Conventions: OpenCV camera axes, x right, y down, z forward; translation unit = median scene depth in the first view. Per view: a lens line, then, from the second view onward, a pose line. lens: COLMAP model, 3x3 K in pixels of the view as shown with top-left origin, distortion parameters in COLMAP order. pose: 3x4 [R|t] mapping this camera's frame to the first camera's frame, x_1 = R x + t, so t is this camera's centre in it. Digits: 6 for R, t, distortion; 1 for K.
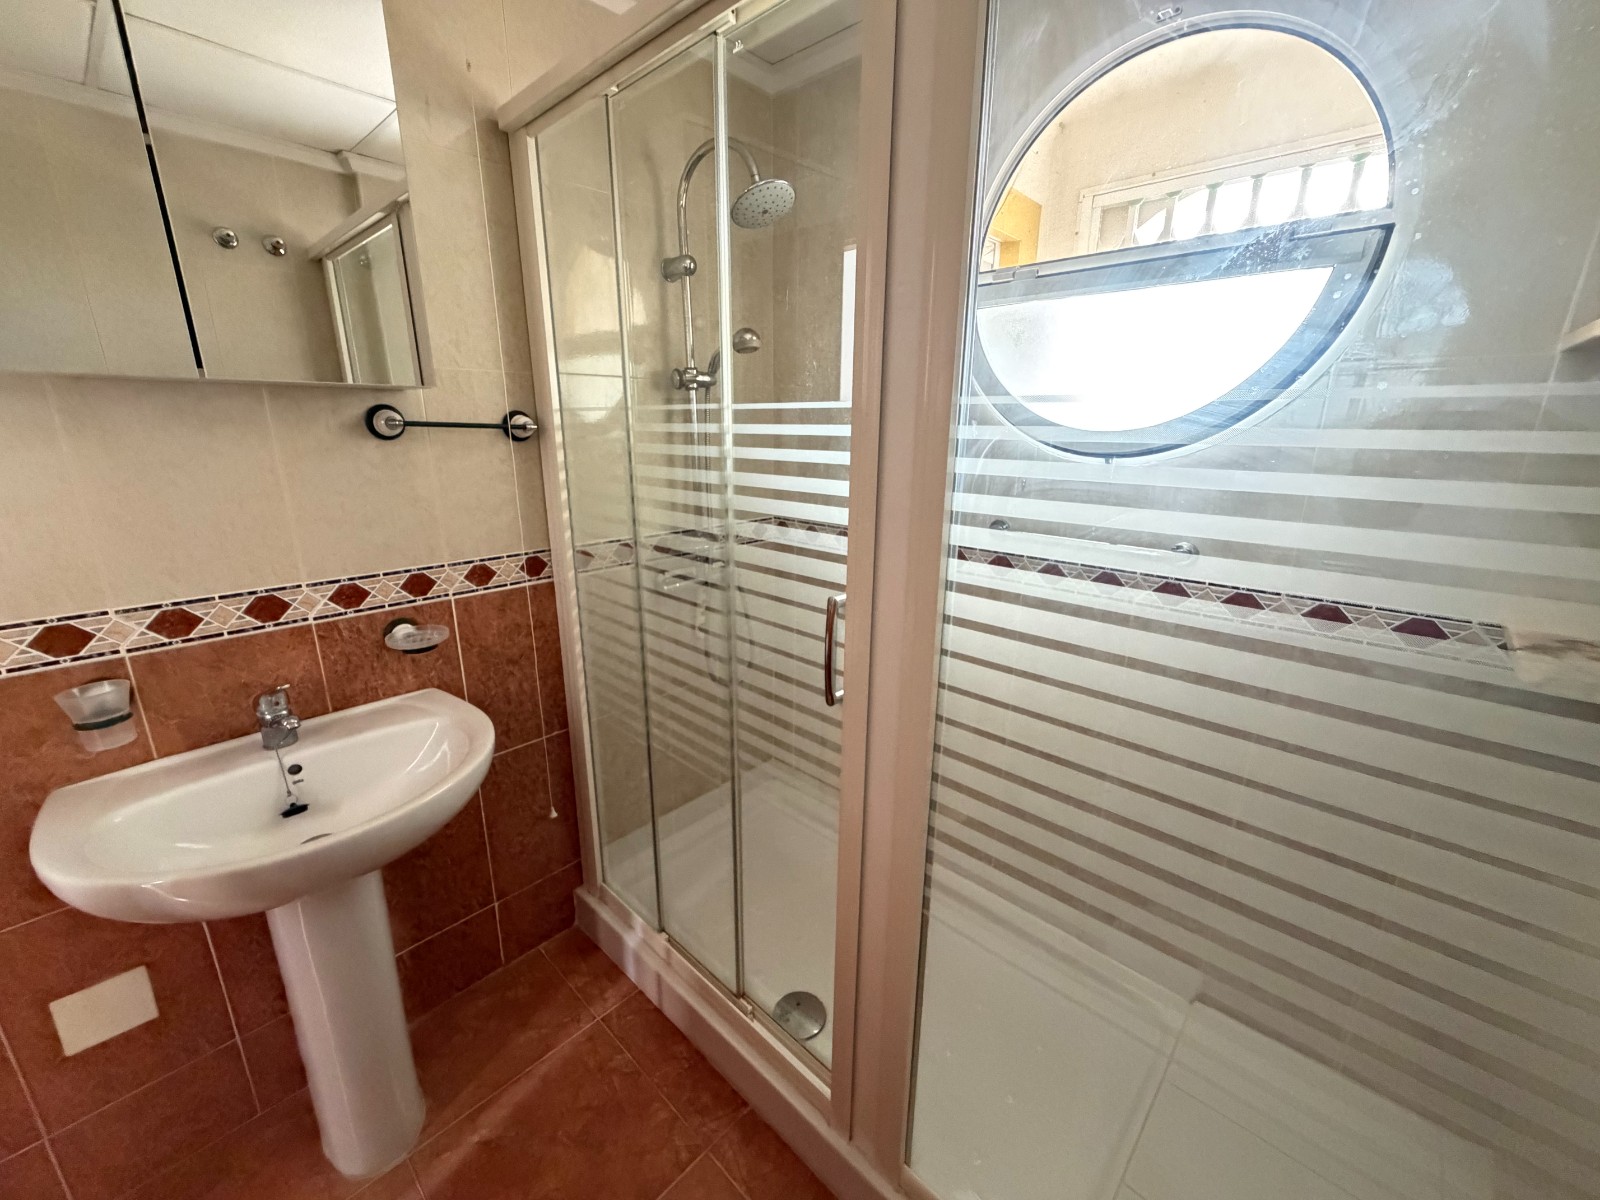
lens RADIAL K [[637.4, 0, 802.1], [0, 637.4, 602.8], [0, 0, 1]] dist [0.000990, -0.000165]
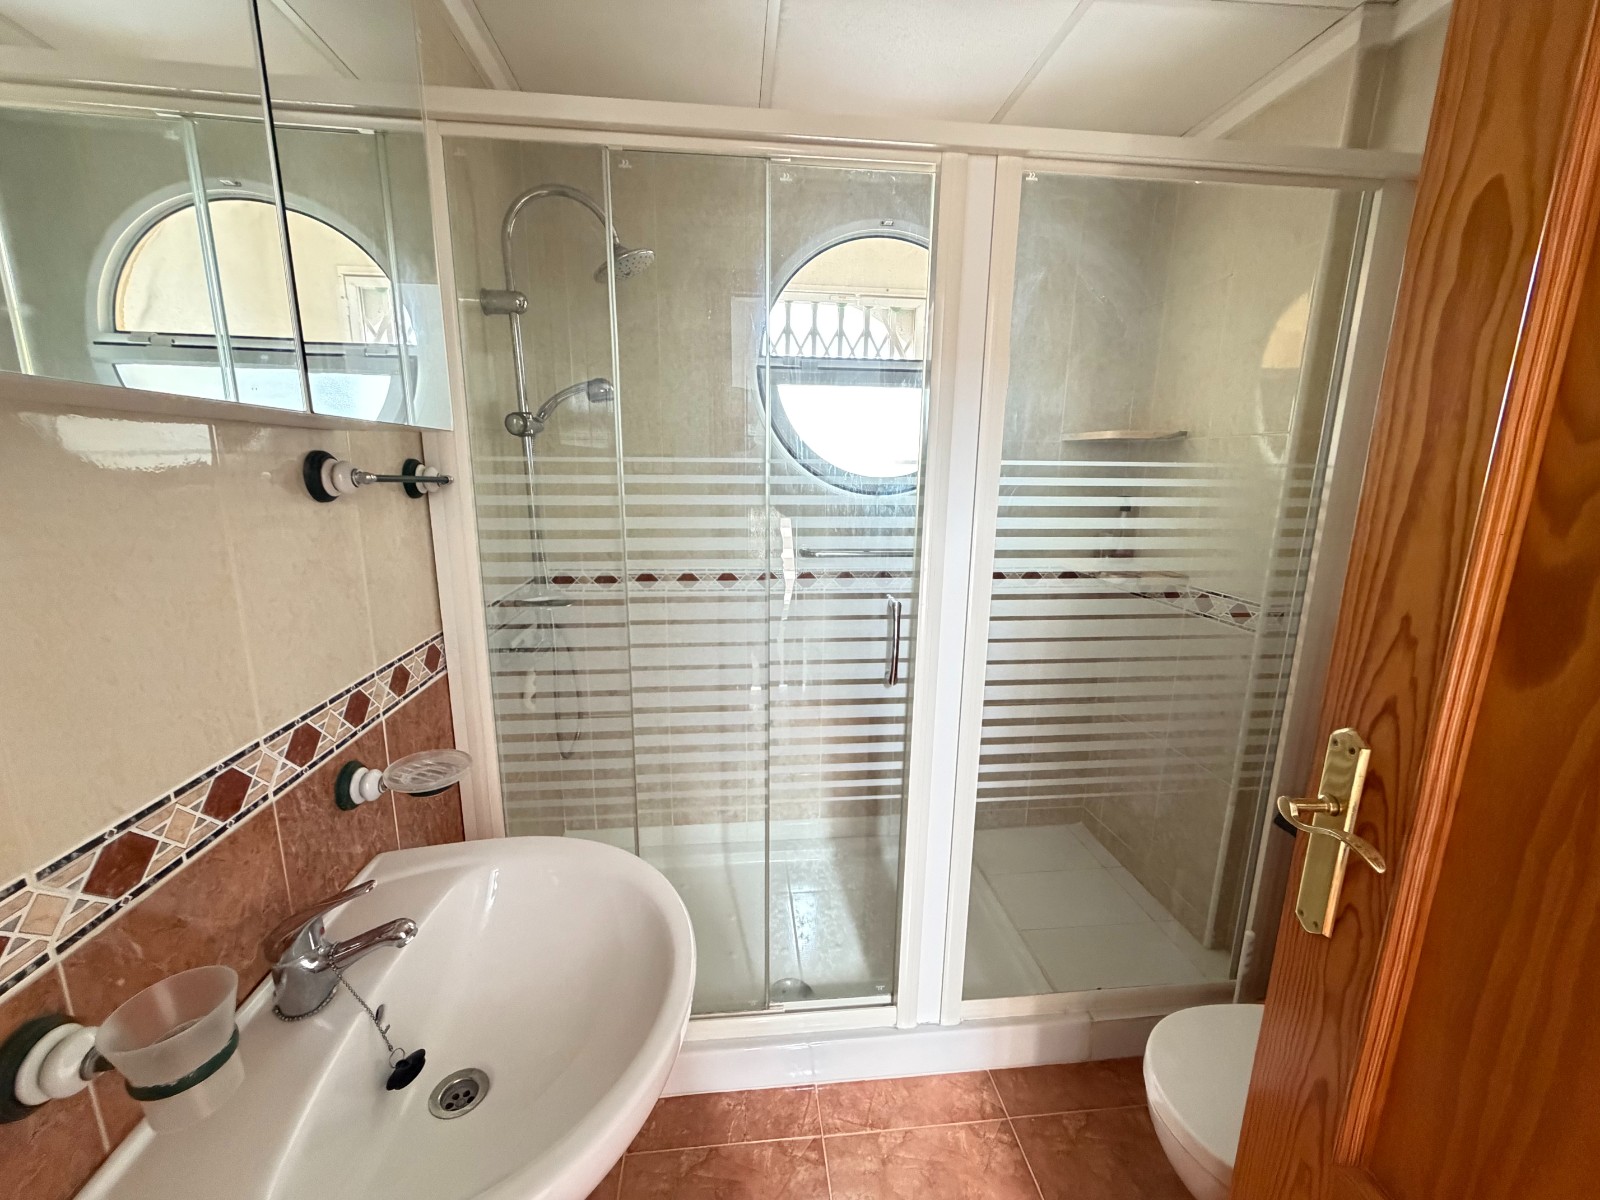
lens RADIAL K [[637.4, 0, 787.7], [0, 637.4, 603.4], [0, 0, 1]] dist [0.000990, -0.000165]
pose [[0.658586, -0.153941, 0.736591, -0.855710], [0.196069, 0.980145, 0.029537, -0.075012], [-0.726513, 0.124970, 0.675693, 0.198895]]
